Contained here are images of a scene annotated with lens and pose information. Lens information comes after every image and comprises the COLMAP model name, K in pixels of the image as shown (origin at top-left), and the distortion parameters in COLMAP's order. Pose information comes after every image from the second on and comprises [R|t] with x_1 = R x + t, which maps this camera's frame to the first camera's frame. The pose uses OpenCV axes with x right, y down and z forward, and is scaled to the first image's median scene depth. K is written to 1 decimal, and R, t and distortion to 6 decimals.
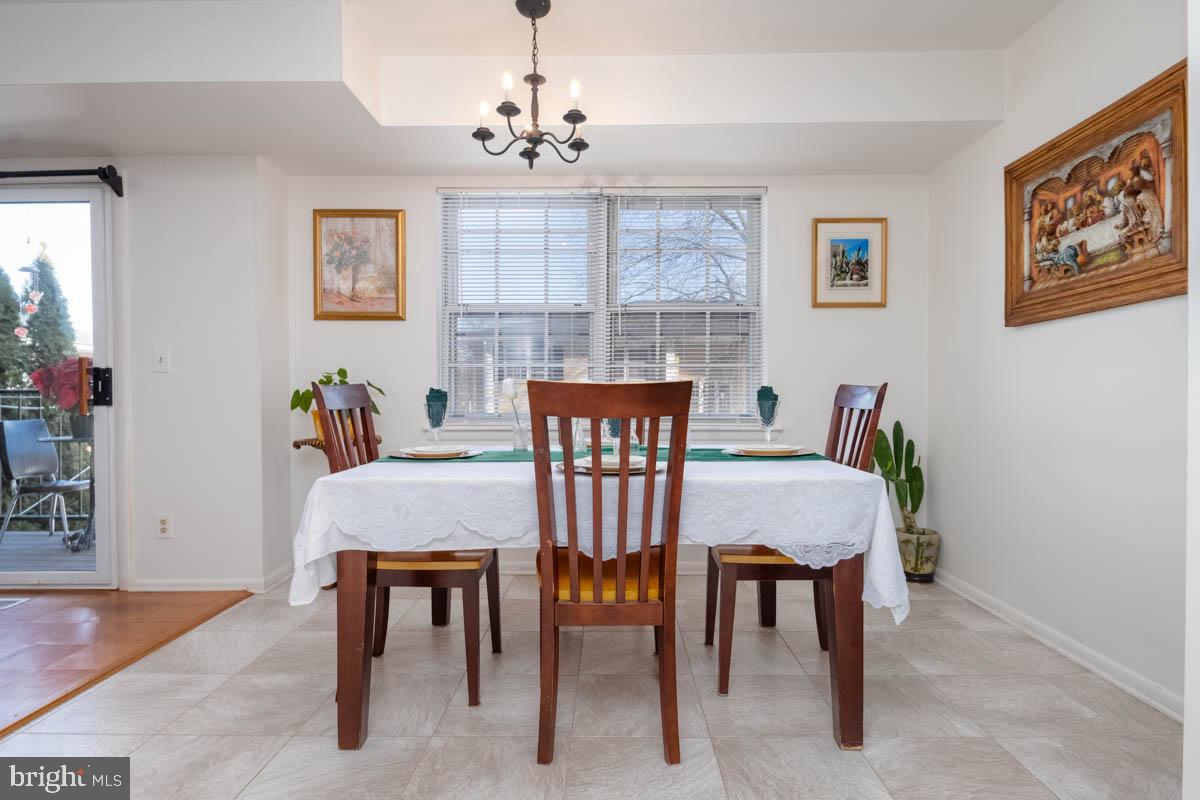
lens RADIAL K [[639.1, 0, 600.0], [0, 639.1, 400.0], [0, 0, 1]] dist [0.003129, -0.008258]
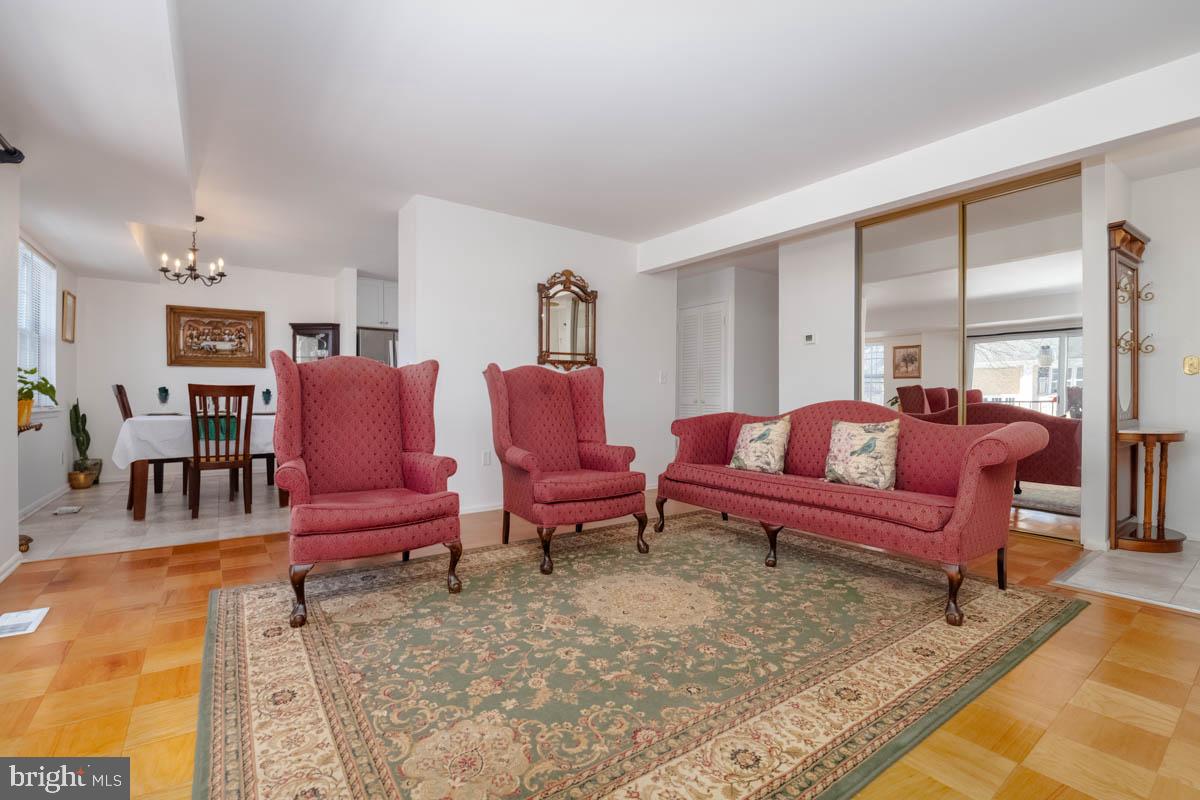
lens RADIAL K [[526.9, 0, 606.0], [0, 526.9, 402.4], [0, 0, 1]] dist [-0.001315, -0.010031]
pose [[-0.598021, -0.008522, 0.801435, -2.611611], [-0.000058, 0.999944, 0.010590, 0.016410], [-0.801481, 0.006287, -0.597988, 1.008272]]
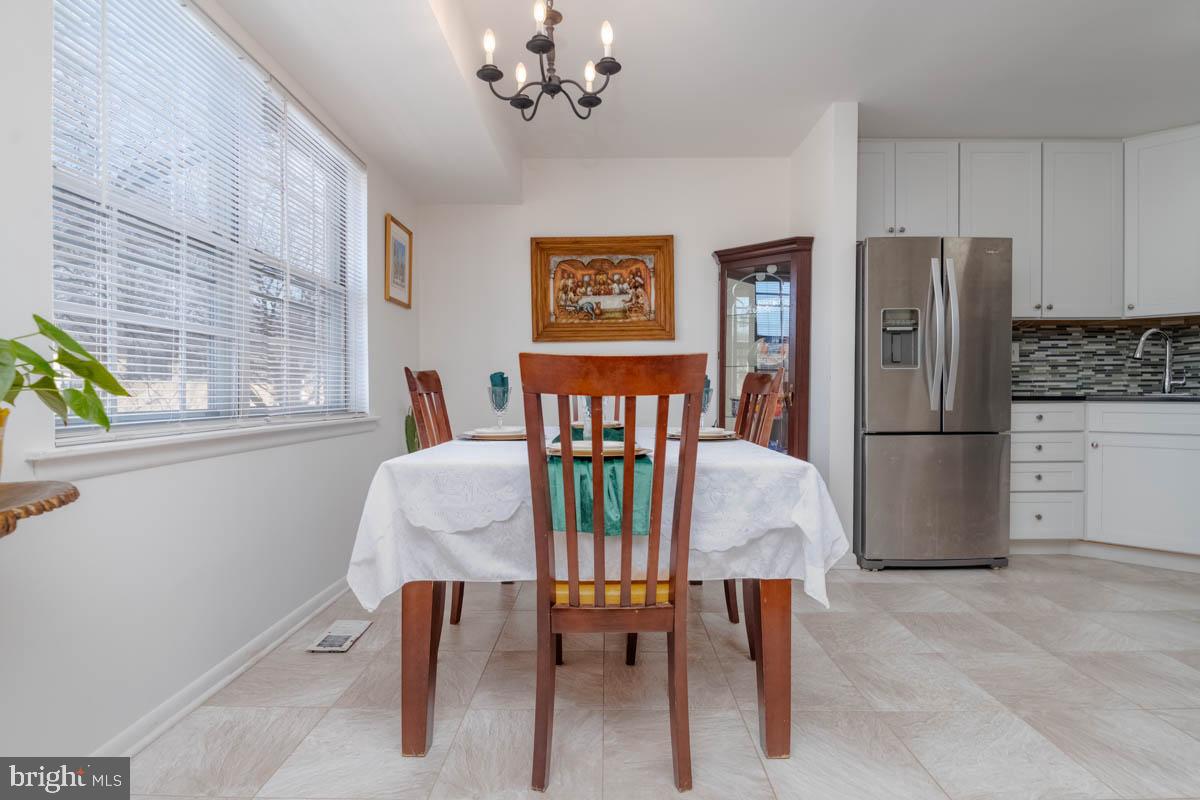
lens RADIAL K [[609.8, 0, 607.1], [0, 609.8, 396.7], [0, 0, 1]] dist [-0.006656, -0.001164]
pose [[-0.009133, -0.005389, 0.999944, -1.007545], [0.007231, 0.999959, 0.005456, 0.014505], [-0.999932, 0.007280, -0.009094, 0.998308]]
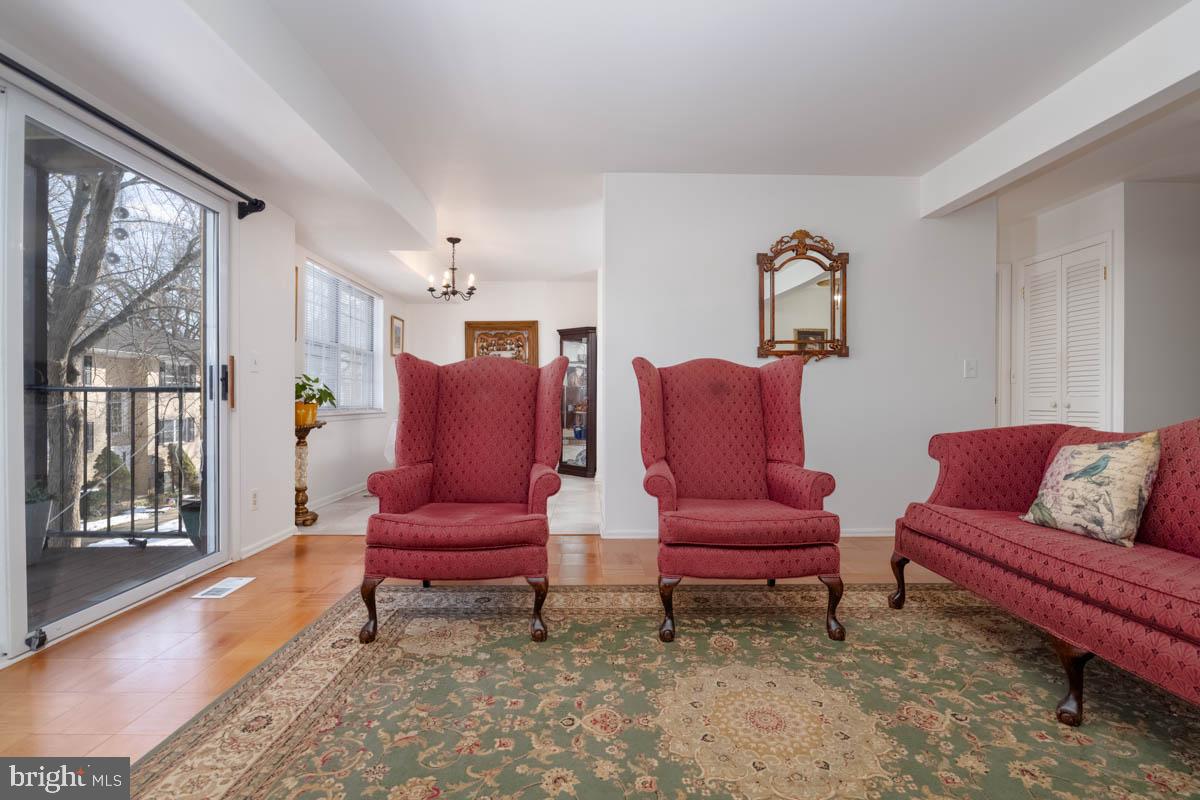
lens RADIAL K [[569.9, 0, 606.2], [0, 569.9, 401.4], [0, 0, 1]] dist [0.001102, -0.009262]
pose [[-0.042310, 0.000008, 0.999105, -2.515503], [0.004125, 0.999991, 0.000167, 0.020589], [-0.999096, 0.004128, -0.042310, 0.535134]]
